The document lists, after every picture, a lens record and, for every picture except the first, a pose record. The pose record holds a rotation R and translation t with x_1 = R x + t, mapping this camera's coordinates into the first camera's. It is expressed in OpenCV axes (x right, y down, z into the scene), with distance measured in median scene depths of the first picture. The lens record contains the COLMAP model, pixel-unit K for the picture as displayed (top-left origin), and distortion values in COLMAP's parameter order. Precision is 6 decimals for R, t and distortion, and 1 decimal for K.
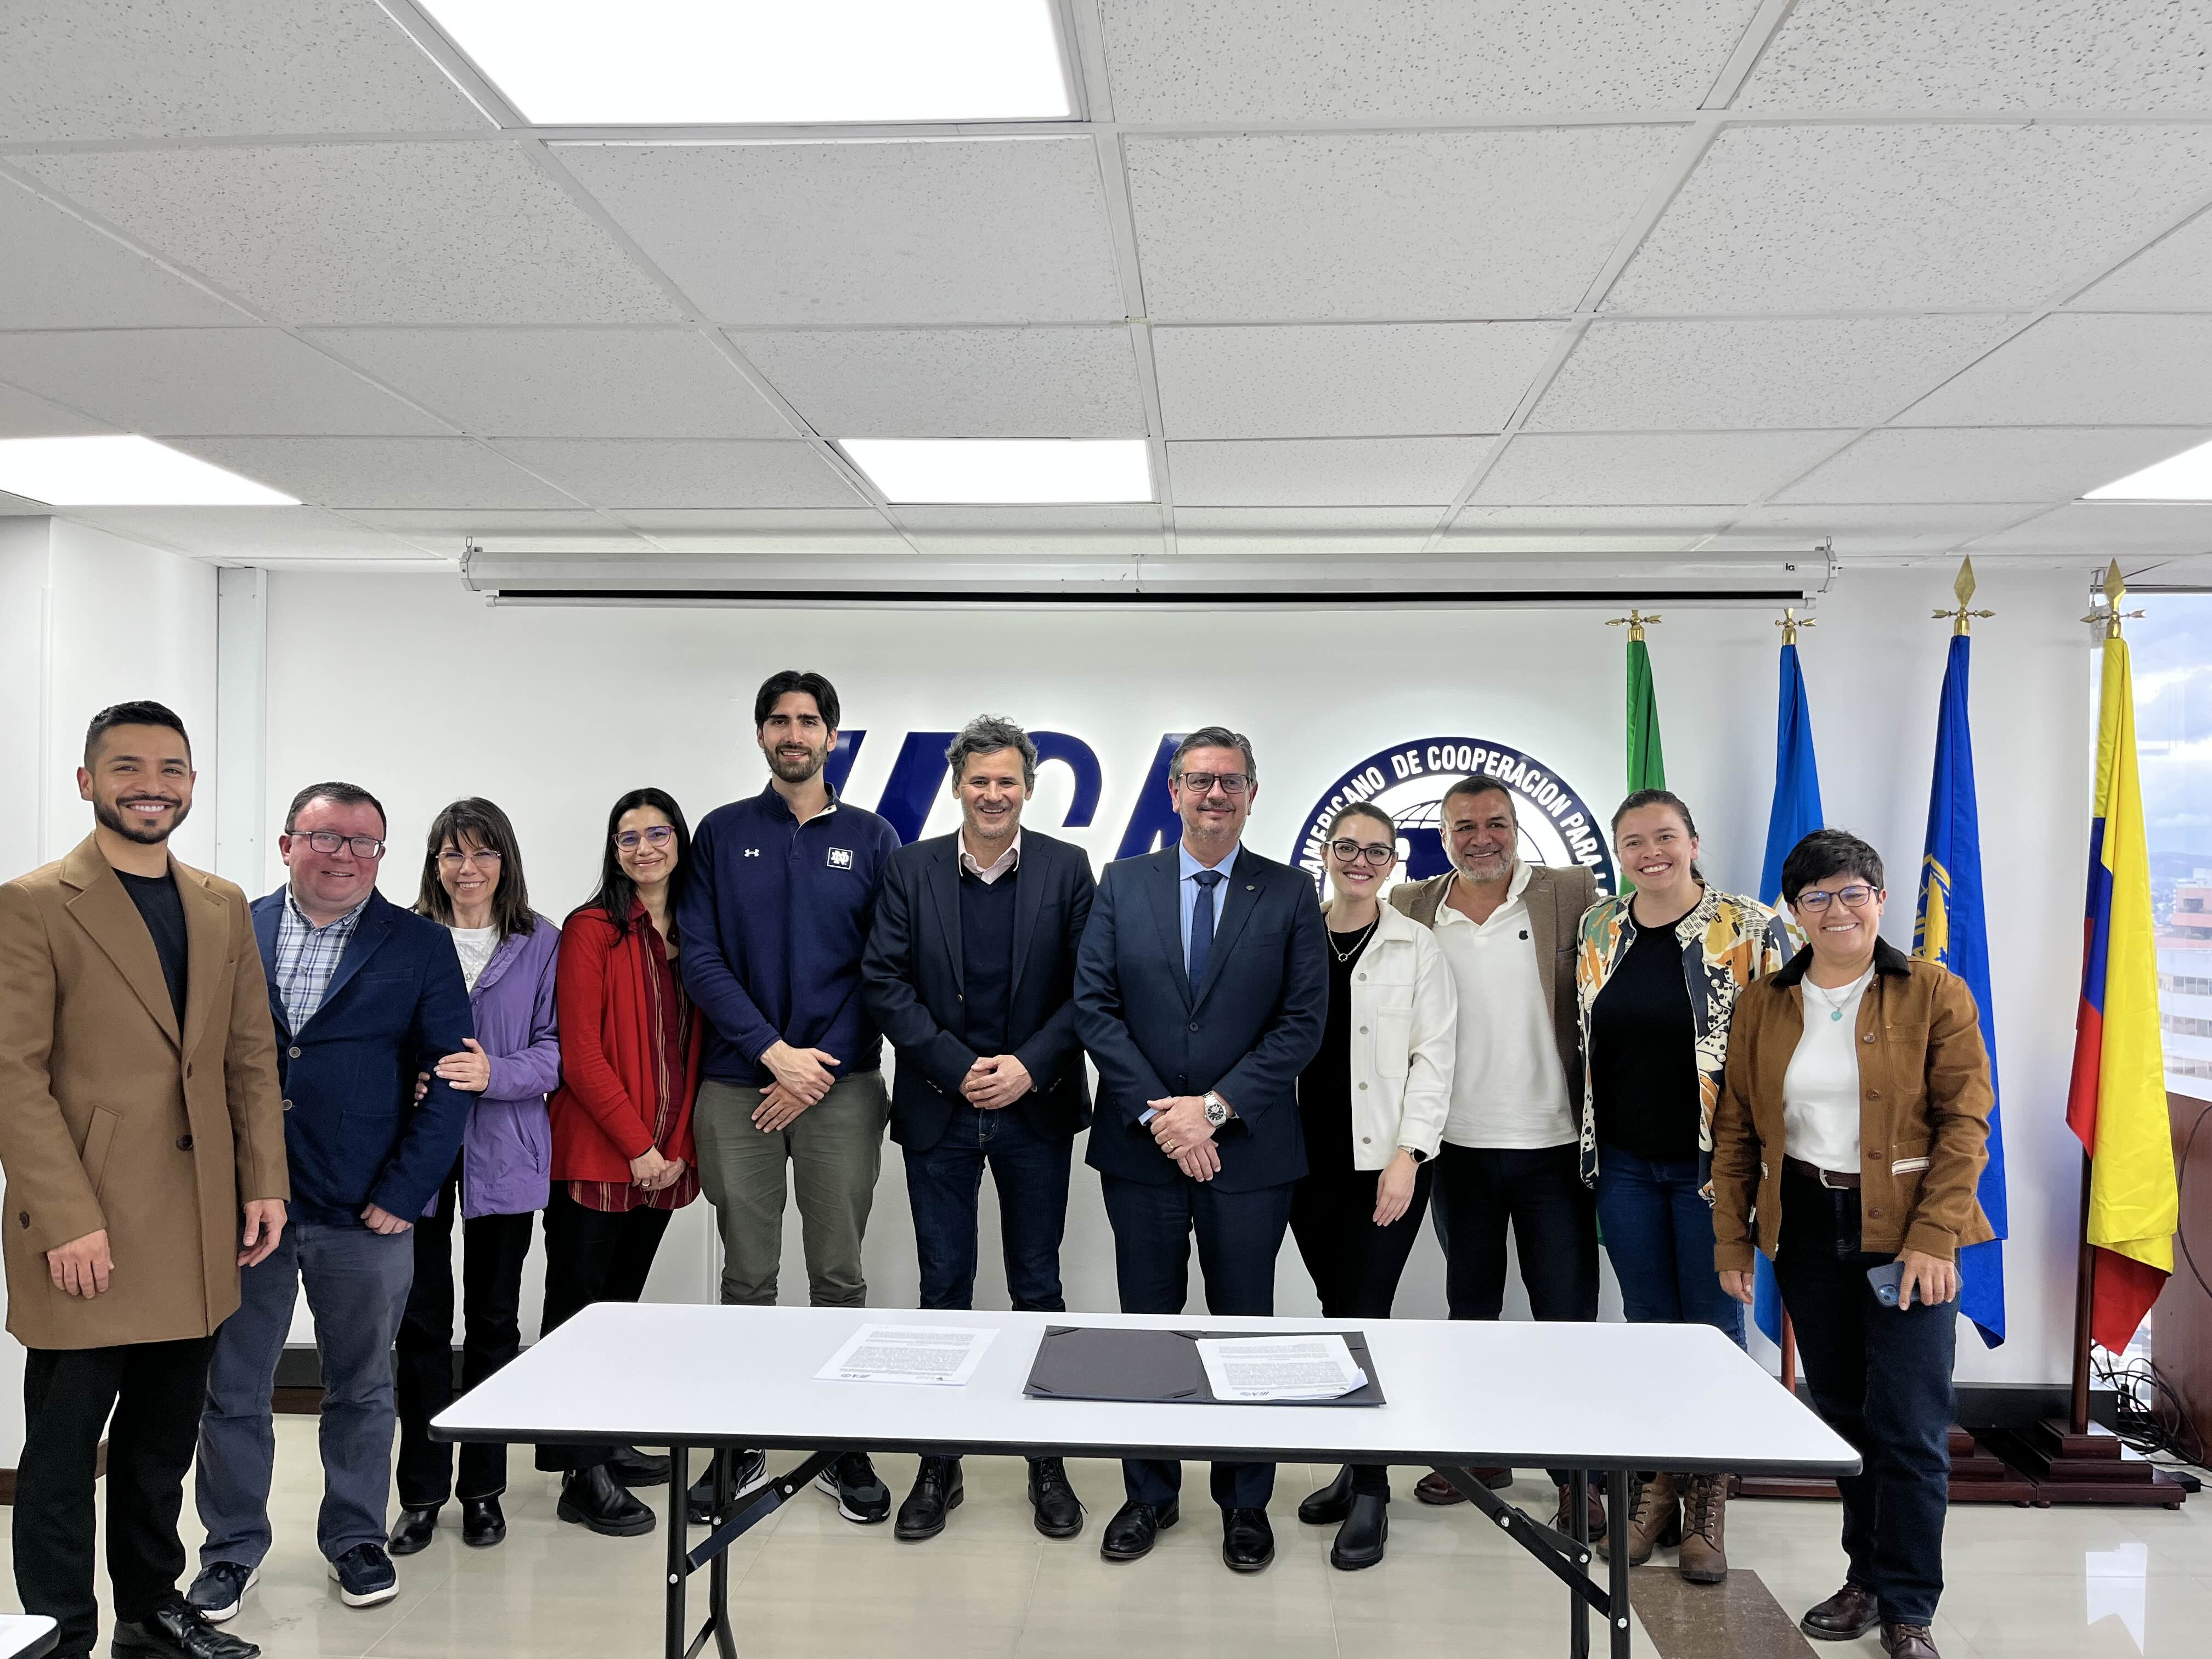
lens RADIAL K [[1692.8, 0, 1111.1], [0, 1692.8, 843.8], [0, 0, 1]] dist [0.022021, -0.063988]
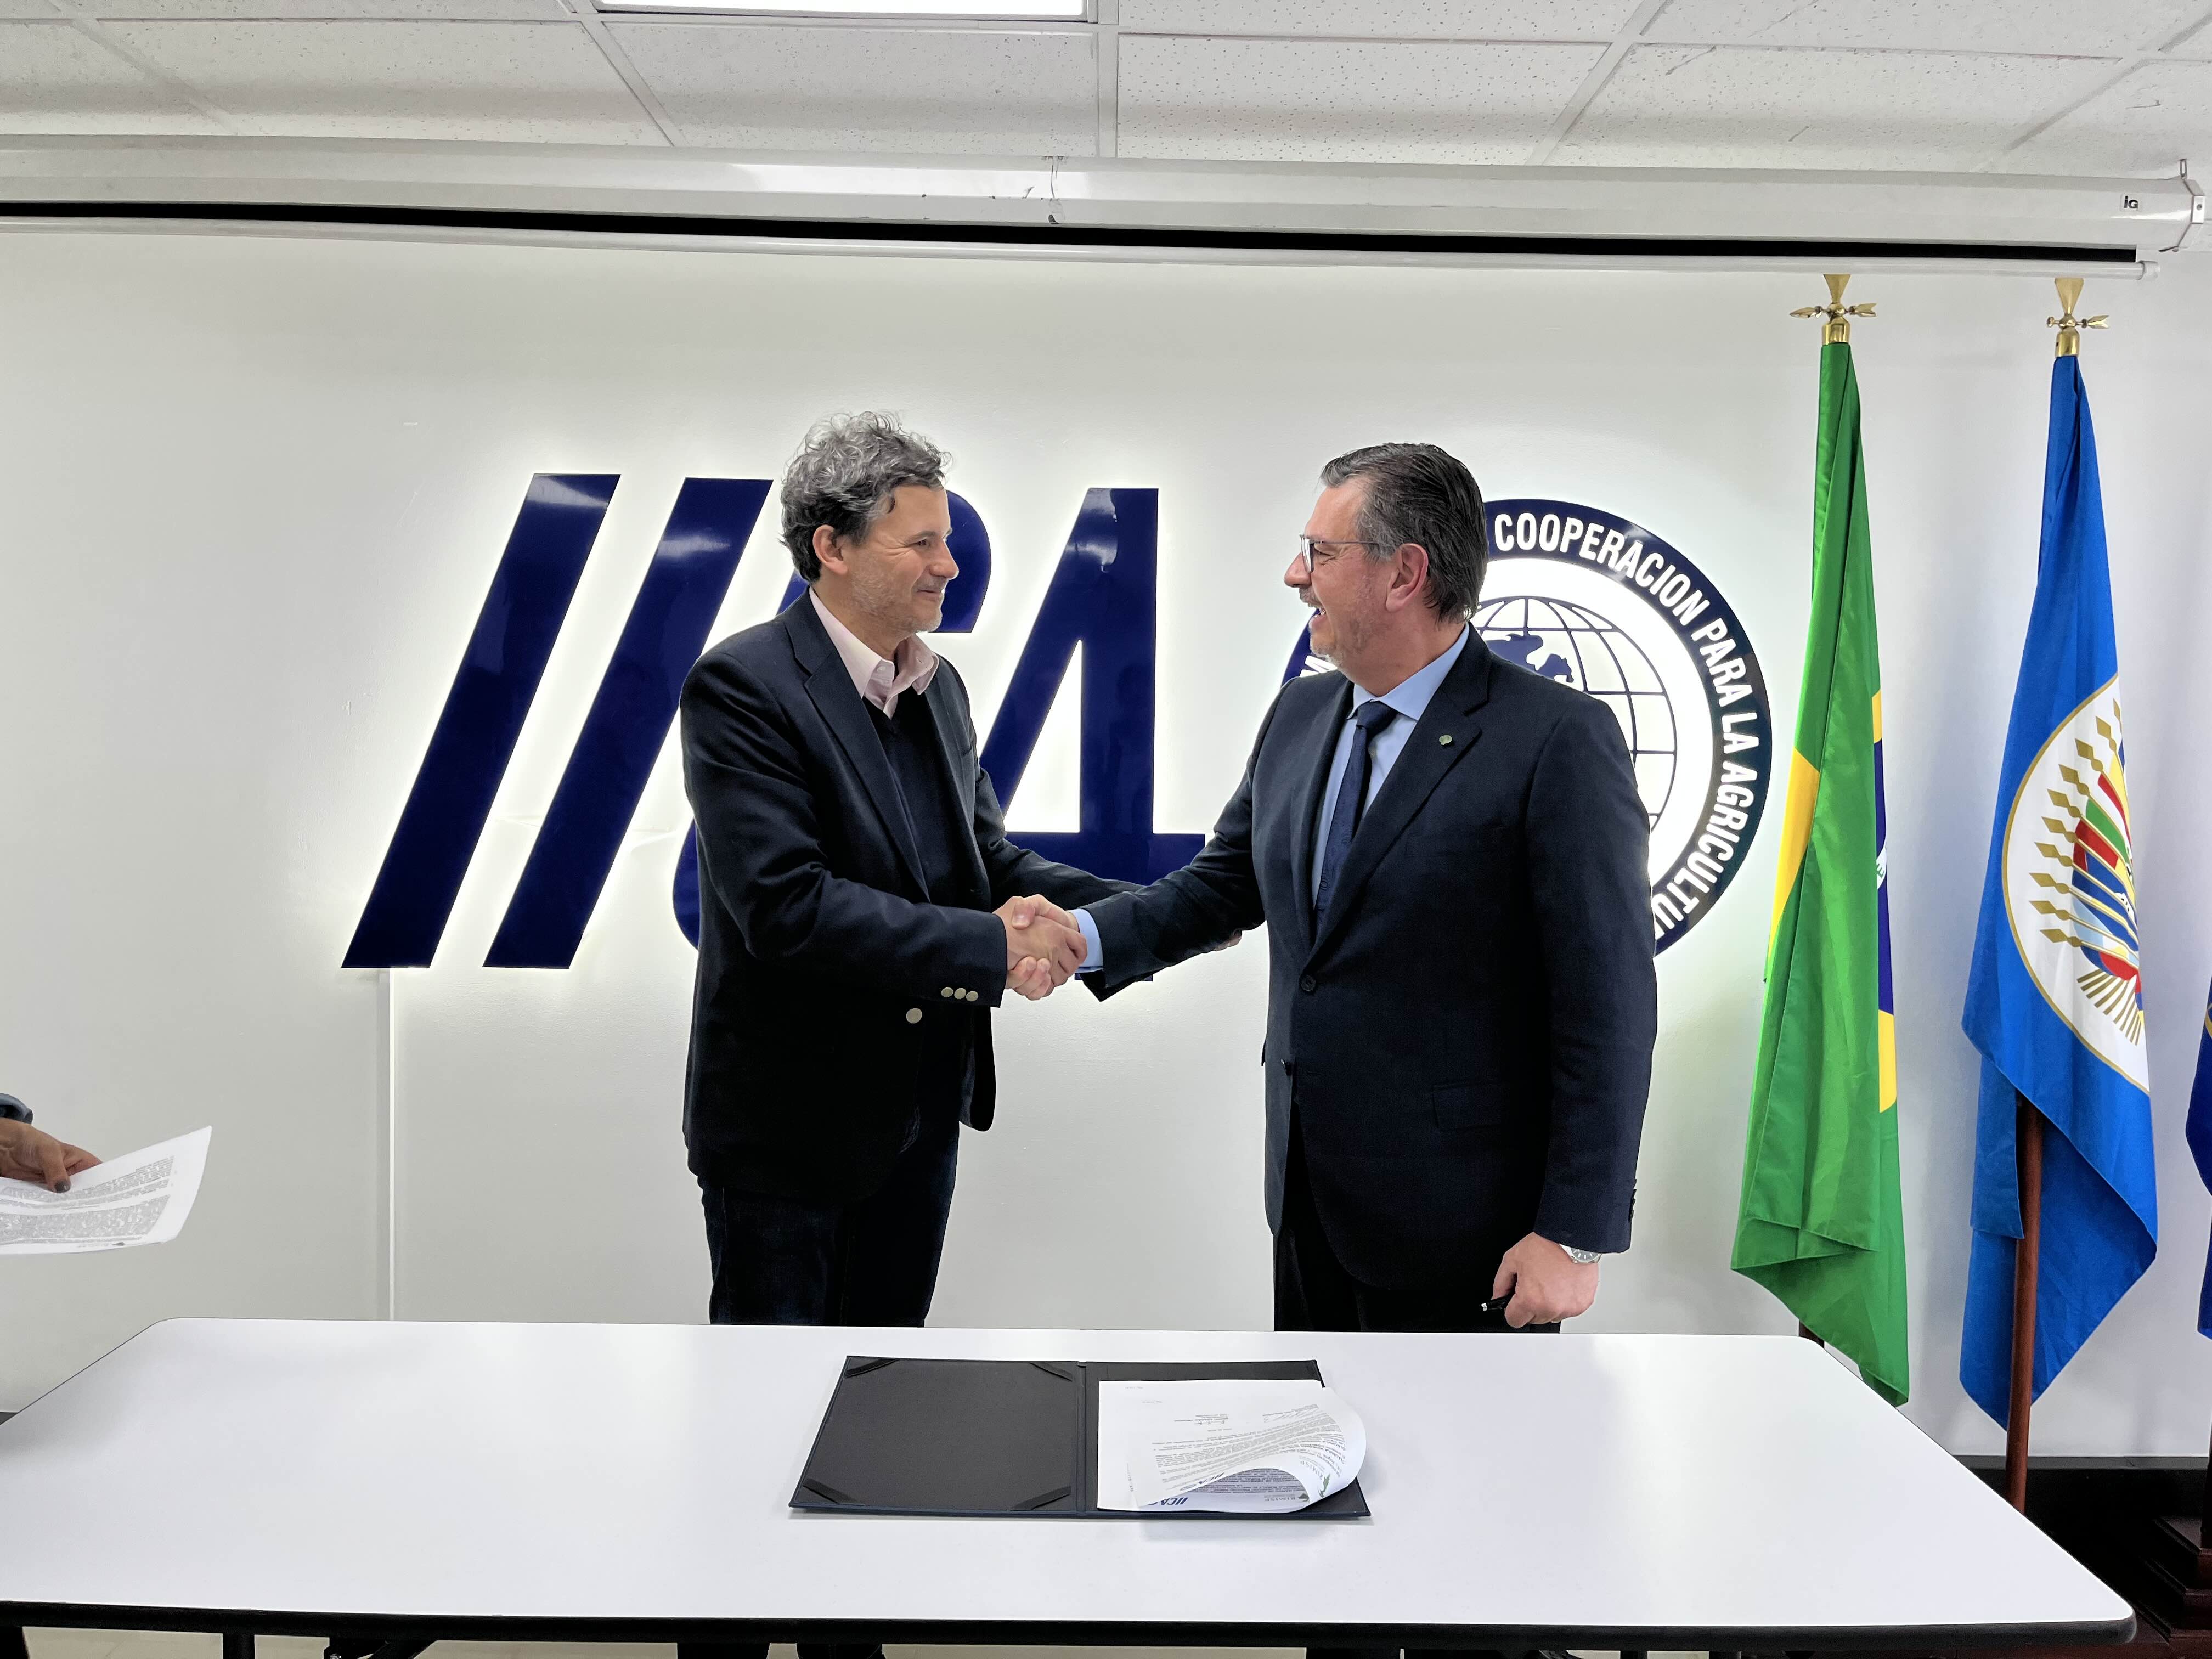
lens RADIAL K [[1692.8, 0, 1094.5], [0, 1692.8, 821.3], [0, 0, 1]] dist [0.022021, -0.063988]
pose [[0.998654, 0.007232, 0.051352, 0.001312], [-0.010611, 0.997773, 0.065849, 0.018933], [-0.050762, -0.066306, 0.996507, 0.353790]]
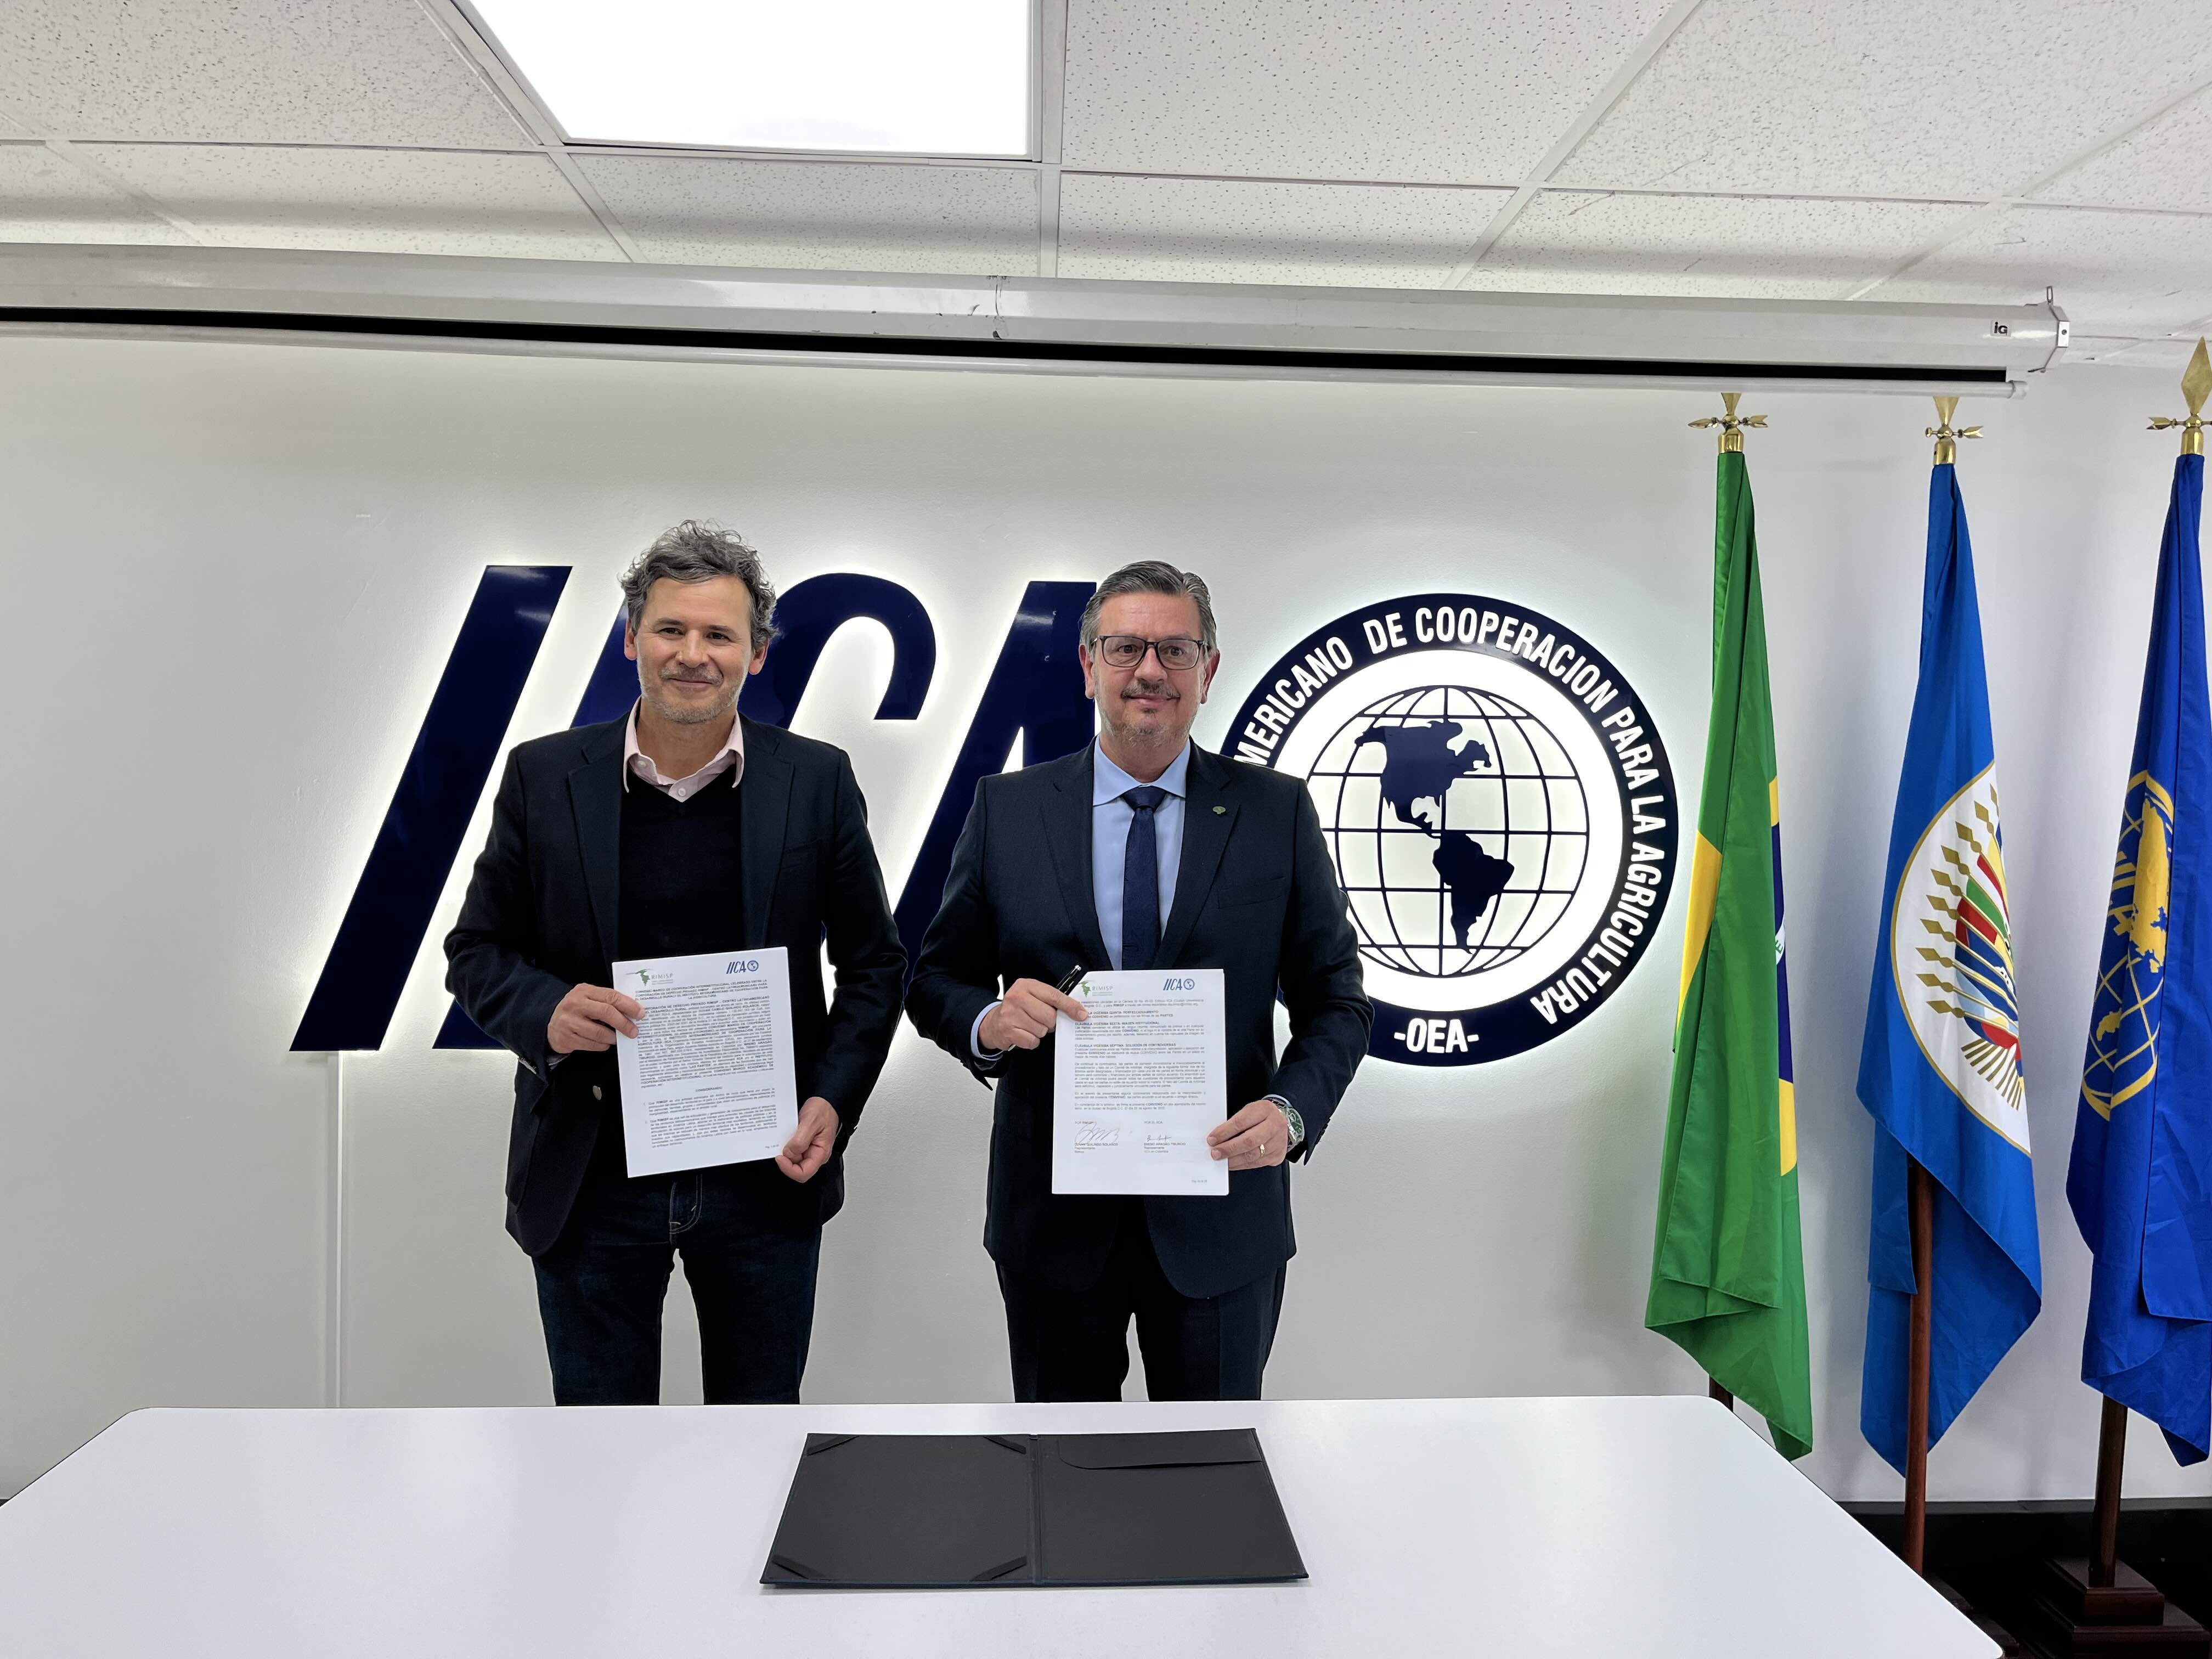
lens RADIAL K [[1692.8, 0, 1112.9], [0, 1692.8, 831.8], [0, 0, 1]] dist [0.022021, -0.063988]
pose [[0.994616, 0.005468, 0.103487, -0.004600], [-0.009701, 0.999135, 0.040445, 0.006401], [-0.103177, -0.041231, 0.993808, 0.331506]]
